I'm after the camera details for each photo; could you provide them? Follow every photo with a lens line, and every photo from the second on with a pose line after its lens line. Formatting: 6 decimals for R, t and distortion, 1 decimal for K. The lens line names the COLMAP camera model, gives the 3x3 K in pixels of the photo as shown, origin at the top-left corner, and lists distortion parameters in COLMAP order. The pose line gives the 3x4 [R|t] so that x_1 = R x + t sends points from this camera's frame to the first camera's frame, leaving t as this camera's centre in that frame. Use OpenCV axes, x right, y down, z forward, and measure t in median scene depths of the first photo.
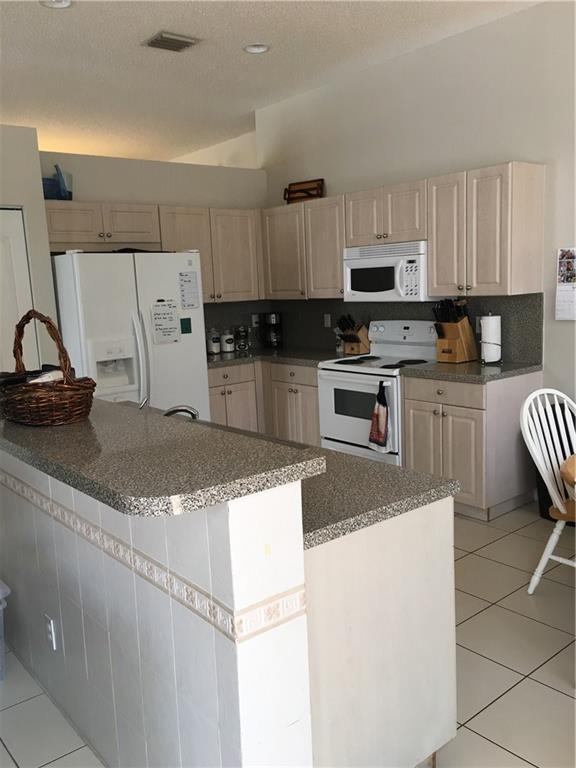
lens RADIAL K [[659.2, 0, 291.4], [0, 659.2, 382.8], [0, 0, 1]] dist [0.043334, -0.039736]
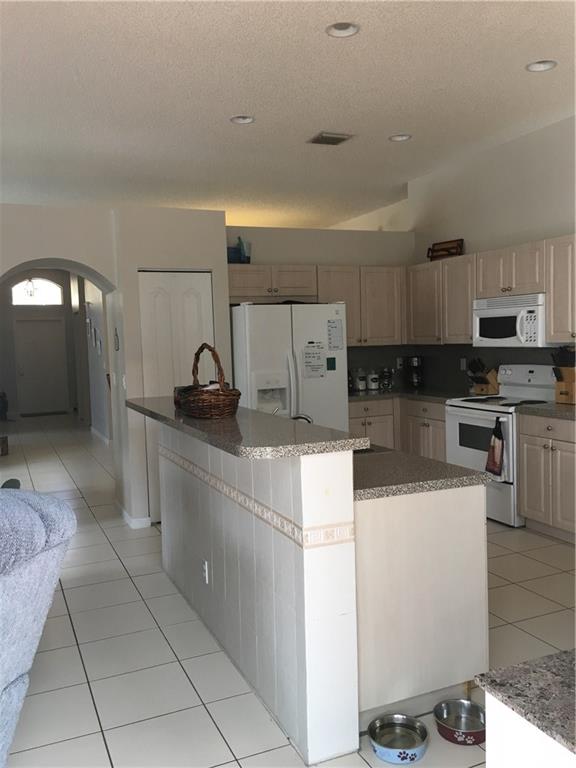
lens RADIAL K [[659.2, 0, 286.0], [0, 659.2, 384.5], [0, 0, 1]] dist [0.043334, -0.039736]
pose [[0.960867, 0.034855, -0.274809, 0.096716], [-0.054051, 0.996575, -0.062589, 0.032510], [0.271686, 0.074993, 0.959460, -0.183025]]
